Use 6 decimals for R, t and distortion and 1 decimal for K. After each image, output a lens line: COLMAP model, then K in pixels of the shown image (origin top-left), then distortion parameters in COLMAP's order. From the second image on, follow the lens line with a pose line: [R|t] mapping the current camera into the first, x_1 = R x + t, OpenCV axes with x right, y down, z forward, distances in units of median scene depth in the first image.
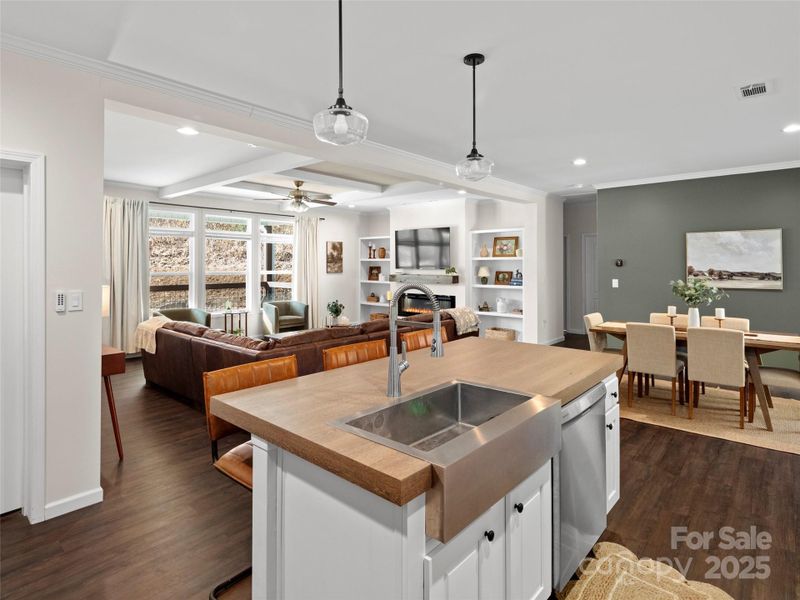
lens RADIAL K [[440.0, 0, 409.6], [0, 440.0, 257.6], [0, 0, 1]] dist [-0.000617, -0.000018]
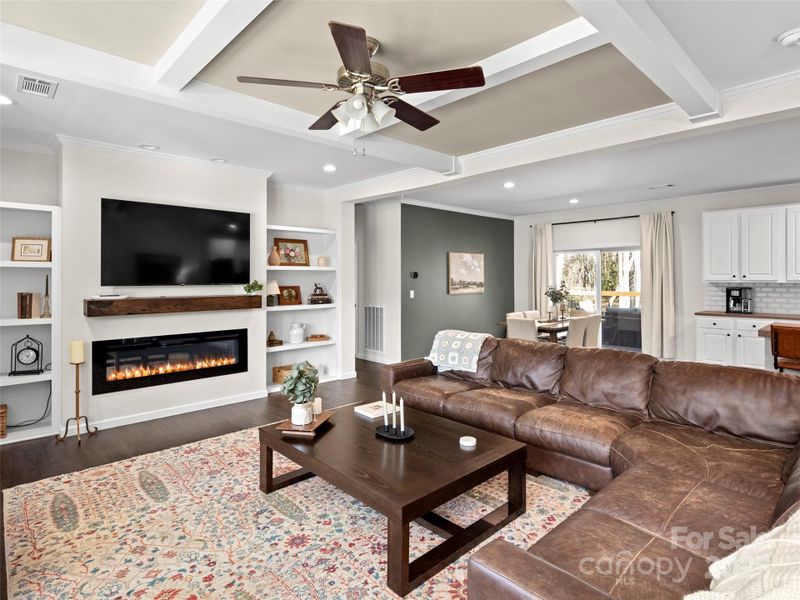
lens RADIAL K [[440.1, 0, 400.6], [0, 440.1, 276.3], [0, 0, 1]] dist [0.001163, 0.000264]
pose [[0.099027, 0.004923, 0.995073, -0.480674], [-0.011756, 0.999924, -0.003777, 0.015055], [-0.995015, -0.011324, 0.099077, 0.738442]]
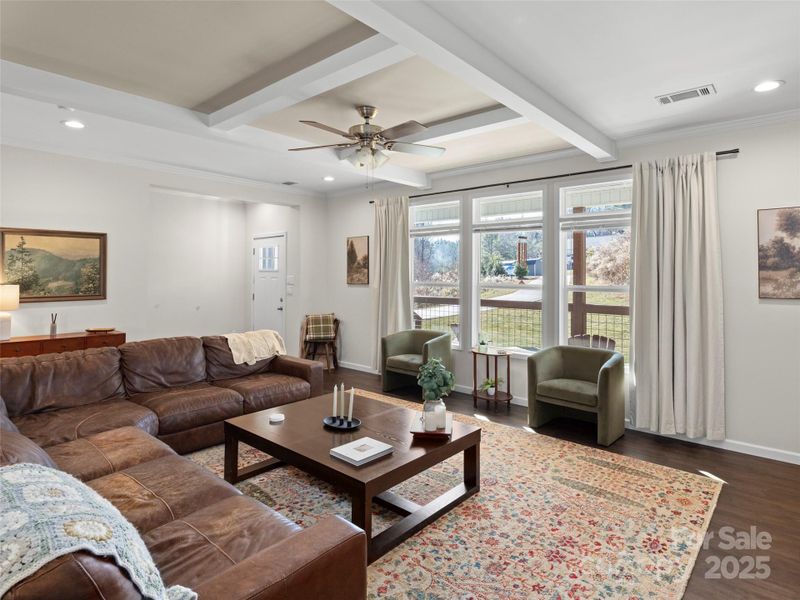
lens RADIAL K [[445.7, 0, 403.1], [0, 445.7, 266.3], [0, 0, 1]] dist [-0.001204, -0.000063]
pose [[-0.008460, -0.014614, -0.999857, 0.205454], [0.007761, 0.999862, -0.014679, 0.014340], [0.999934, -0.007885, -0.008345, 0.826686]]
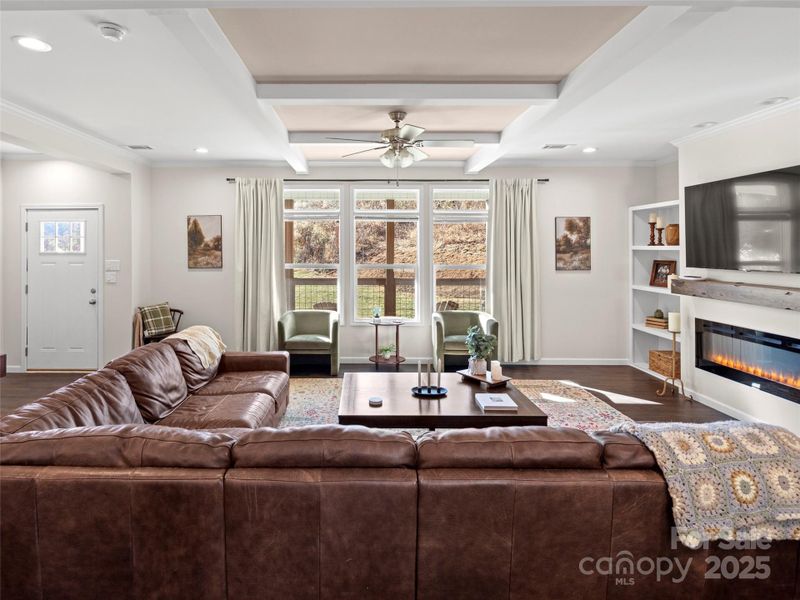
lens RADIAL K [[457.6, 0, 352.1], [0, 457.6, 243.3], [0, 0, 1]] dist [-0.000376, -0.000567]
pose [[0.636981, -0.007218, -0.770846, 0.131839], [0.007675, 0.999966, -0.003021, -0.001896], [0.770841, -0.003992, 0.637015, 0.455152]]
